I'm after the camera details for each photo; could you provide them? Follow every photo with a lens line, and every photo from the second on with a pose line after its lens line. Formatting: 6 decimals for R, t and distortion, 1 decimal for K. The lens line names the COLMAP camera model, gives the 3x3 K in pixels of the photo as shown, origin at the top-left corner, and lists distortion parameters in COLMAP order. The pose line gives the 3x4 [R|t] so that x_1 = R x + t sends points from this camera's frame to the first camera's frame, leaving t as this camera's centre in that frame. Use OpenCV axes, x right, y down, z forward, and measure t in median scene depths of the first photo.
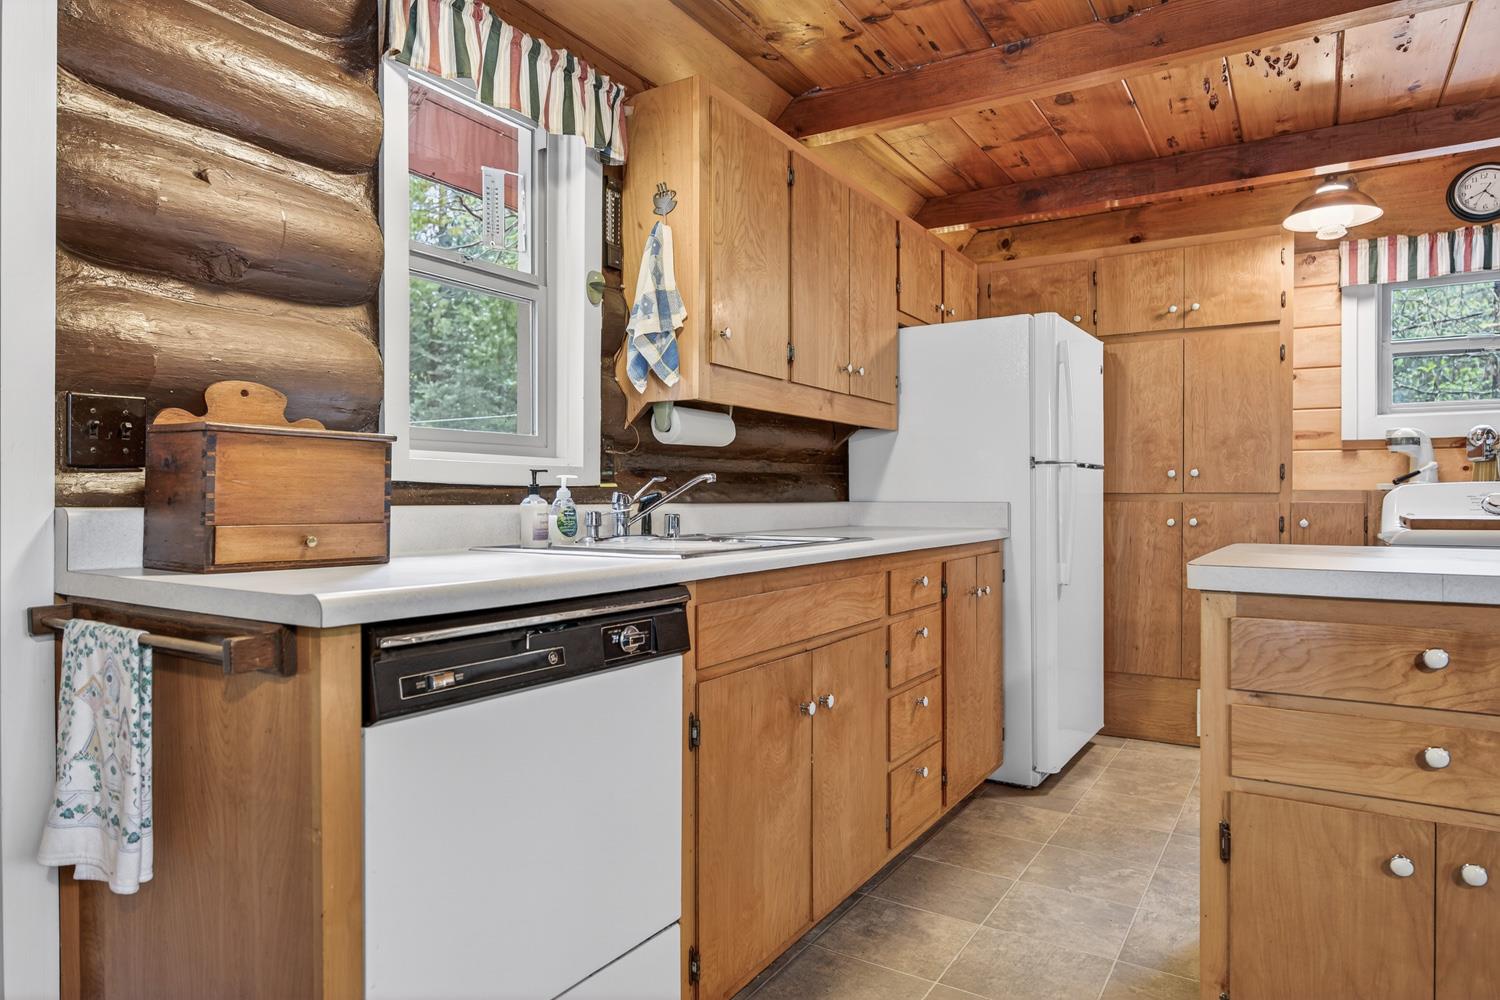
lens RADIAL K [[914.6, 0, 750.0], [0, 914.6, 500.0], [0, 0, 1]] dist [0.003629, 0.001015]
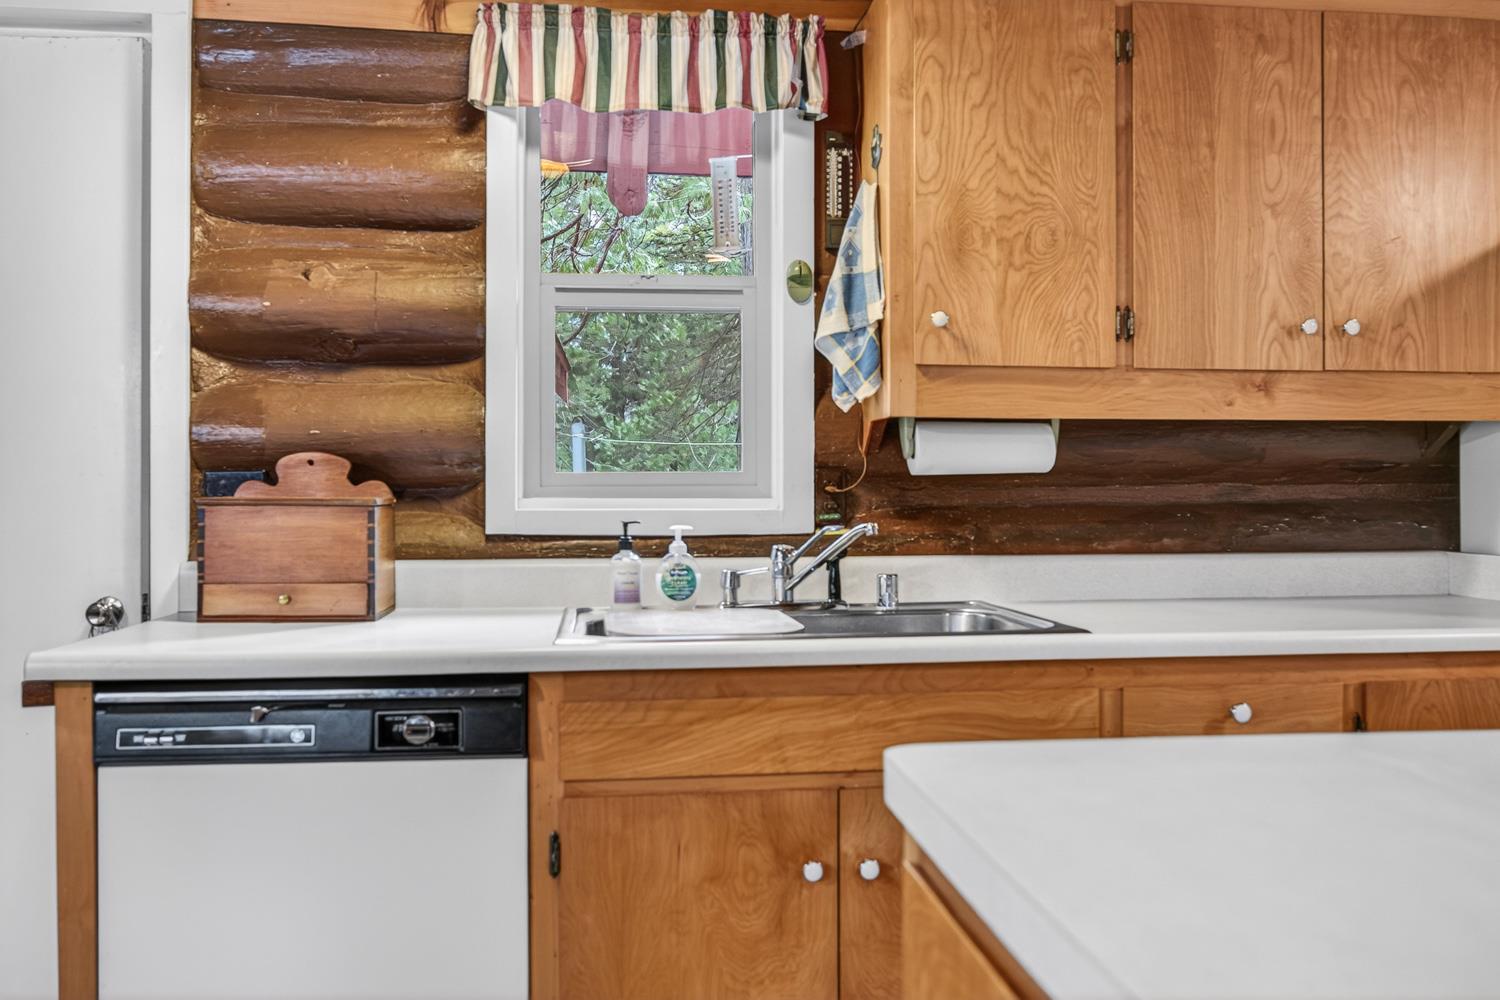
lens RADIAL K [[1216.5, 0, 750.0], [0, 1216.5, 500.0], [0, 0, 1]] dist [-0.030832, 0.001608]
pose [[0.628485, 0.001771, -0.777819, 0.732734], [0.001487, 0.999993, 0.003479, -0.057178], [0.777820, -0.003343, 0.628478, 0.368895]]
